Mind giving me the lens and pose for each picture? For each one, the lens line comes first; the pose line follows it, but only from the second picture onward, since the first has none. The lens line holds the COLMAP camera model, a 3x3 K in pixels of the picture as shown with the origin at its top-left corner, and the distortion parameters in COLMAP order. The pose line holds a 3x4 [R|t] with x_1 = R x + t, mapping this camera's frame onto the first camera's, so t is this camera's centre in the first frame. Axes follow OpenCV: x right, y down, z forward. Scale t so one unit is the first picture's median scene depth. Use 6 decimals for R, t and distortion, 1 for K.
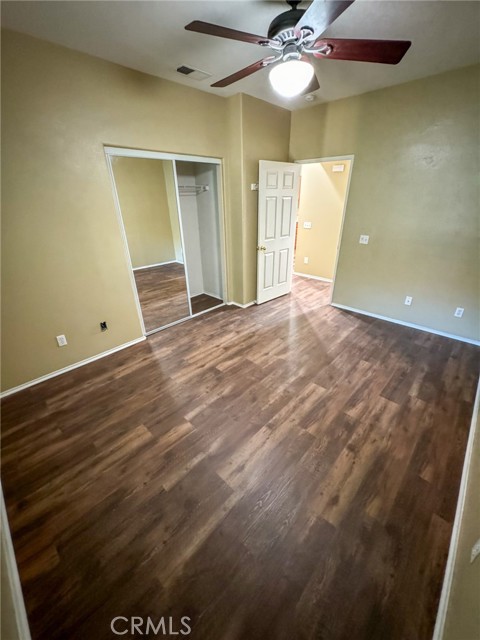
lens RADIAL K [[255.3, 0, 239.4], [0, 255.3, 320.3], [0, 0, 1]] dist [-0.000659, 0.000085]
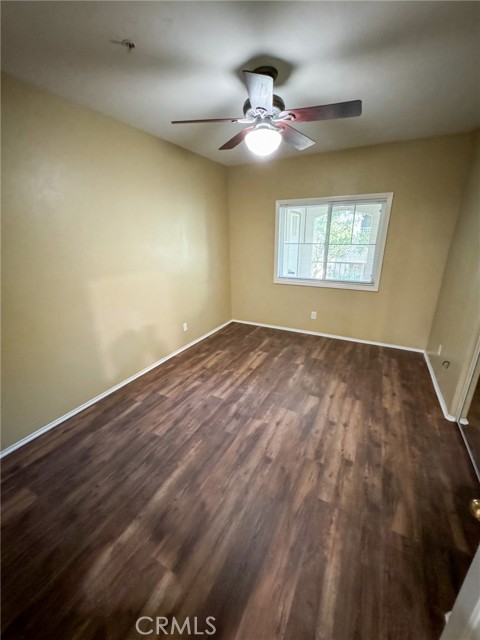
lens RADIAL K [[255.3, 0, 239.9], [0, 255.3, 318.9], [0, 0, 1]] dist [-0.000659, 0.000085]
pose [[-0.962316, 0.109168, -0.249057, 0.482466], [-0.097730, 0.715844, 0.691387, -0.805154], [0.253763, 0.689673, -0.678200, 1.619311]]
